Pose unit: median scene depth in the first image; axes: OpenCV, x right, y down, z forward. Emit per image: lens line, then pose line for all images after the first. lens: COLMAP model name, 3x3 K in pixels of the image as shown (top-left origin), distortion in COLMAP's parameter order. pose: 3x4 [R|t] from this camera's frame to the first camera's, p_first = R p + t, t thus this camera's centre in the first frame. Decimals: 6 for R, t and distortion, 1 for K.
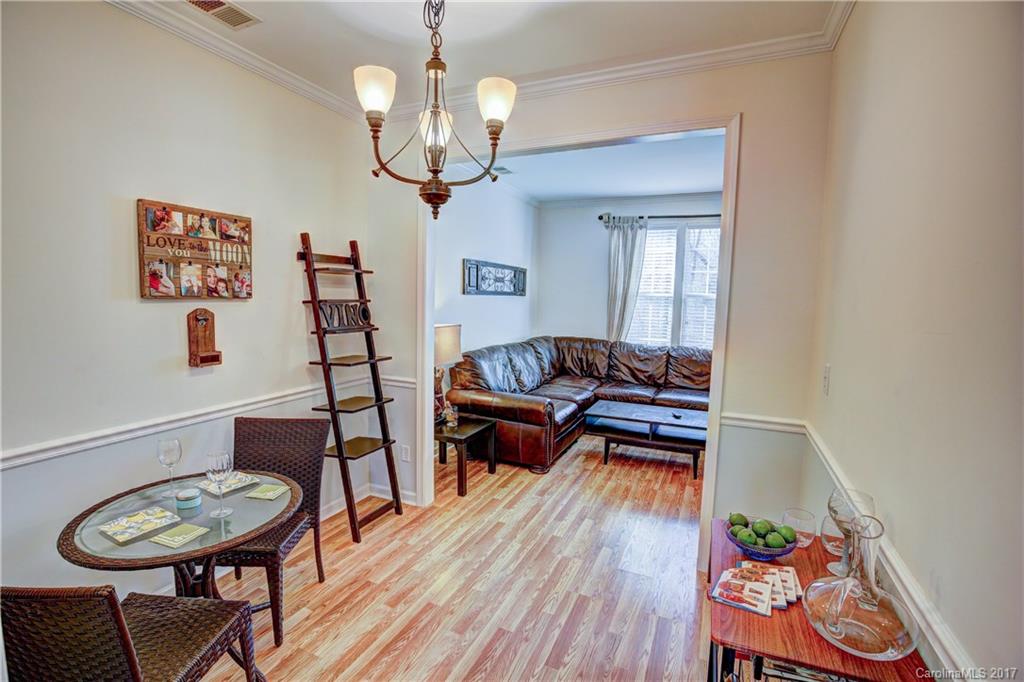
lens RADIAL K [[468.2, 0, 505.8], [0, 468.2, 341.1], [0, 0, 1]] dist [-0.037870, 0.005993]
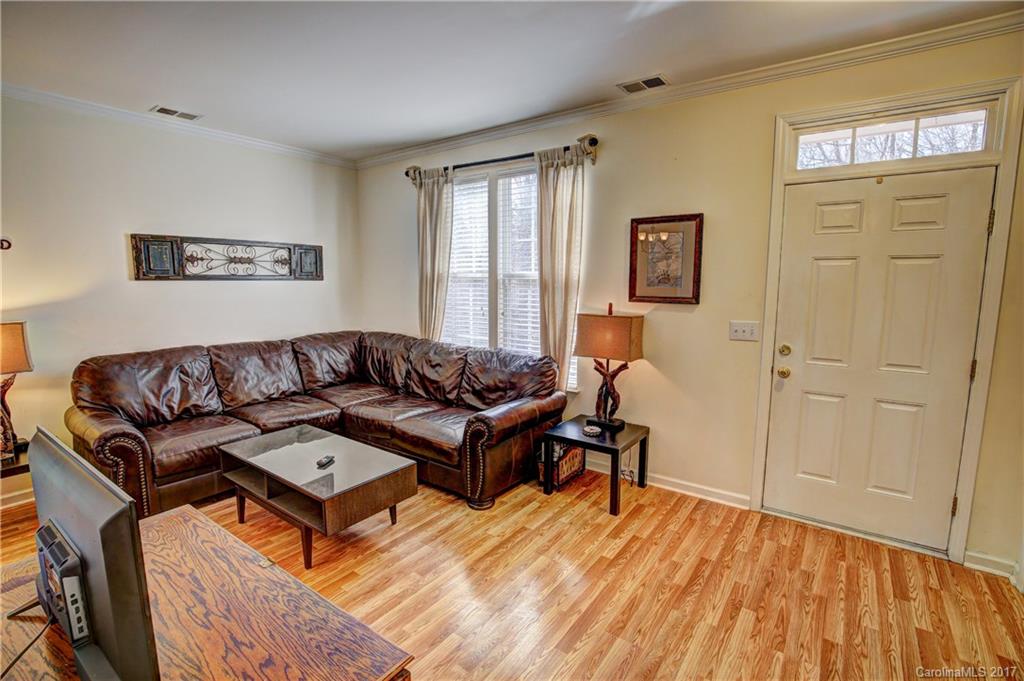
lens RADIAL K [[468.2, 0, 505.8], [0, 468.2, 340.6], [0, 0, 1]] dist [-0.037870, 0.005993]
pose [[0.979992, 0.008696, -0.198846, 0.552955], [-0.002919, 0.999566, 0.029328, -0.020330], [0.199015, -0.028160, 0.979592, 0.315637]]
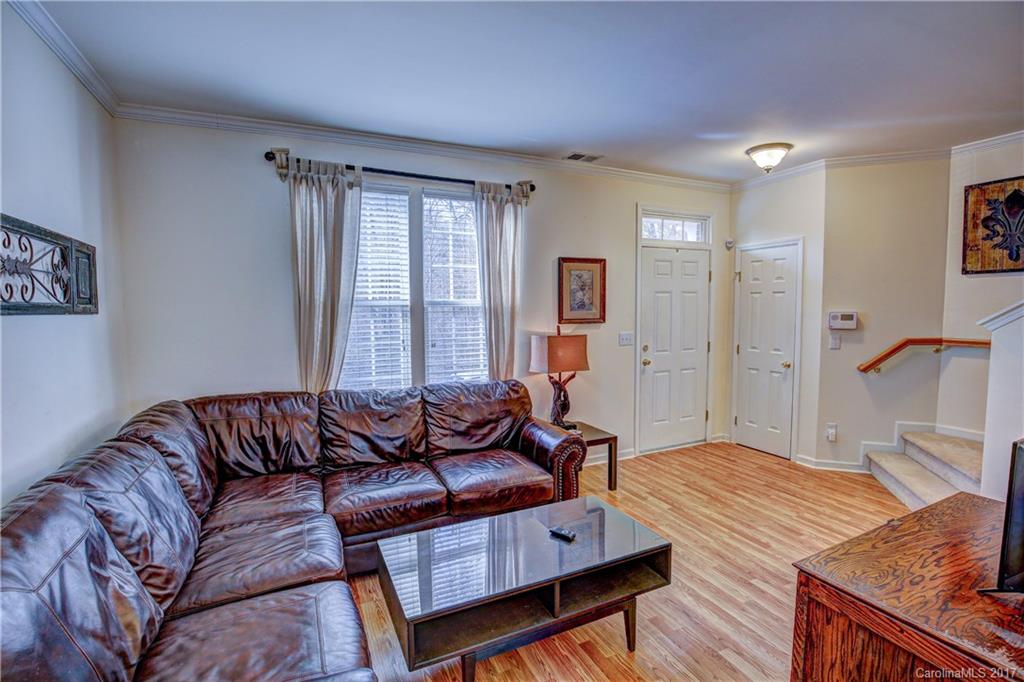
lens RADIAL K [[468.2, 0, 505.8], [0, 468.2, 341.1], [0, 0, 1]] dist [-0.037870, 0.005993]
pose [[0.646388, -0.082856, 0.758497, -0.034097], [0.097728, 0.994889, 0.025395, -0.053699], [-0.756724, 0.057711, 0.651182, 0.524982]]
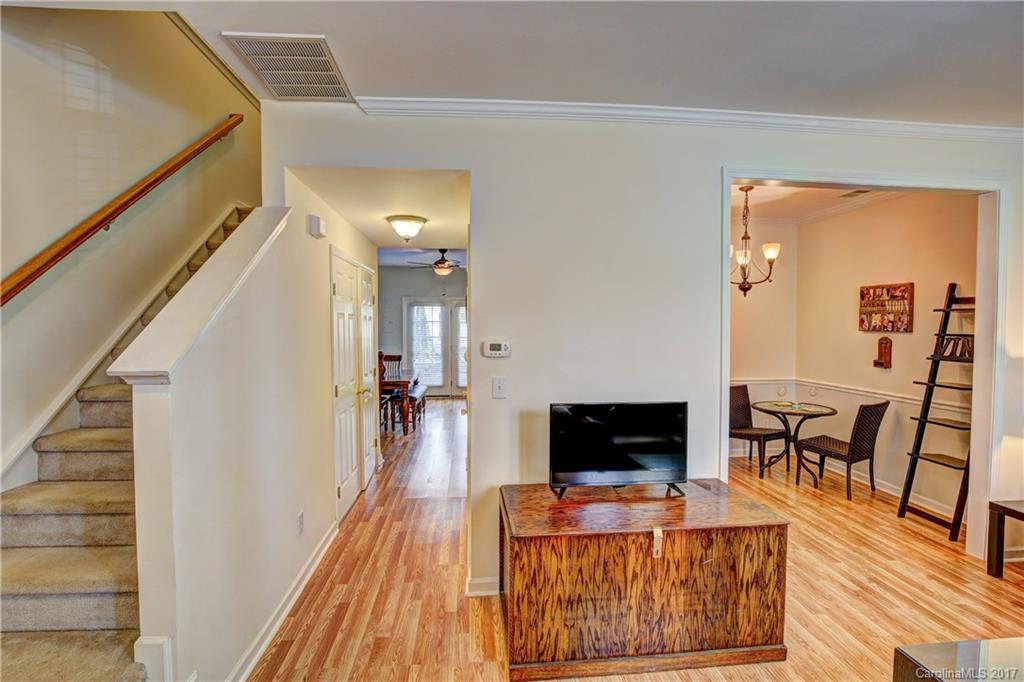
lens RADIAL K [[476.6, 0, 507.7], [0, 476.6, 340.5], [0, 0, 1]] dist [-0.037556, 0.009158]
pose [[-0.870421, -0.002390, -0.492302, 0.659539], [-0.065628, 0.991627, 0.111219, -0.068641], [0.487914, 0.129116, -0.863290, 0.778182]]
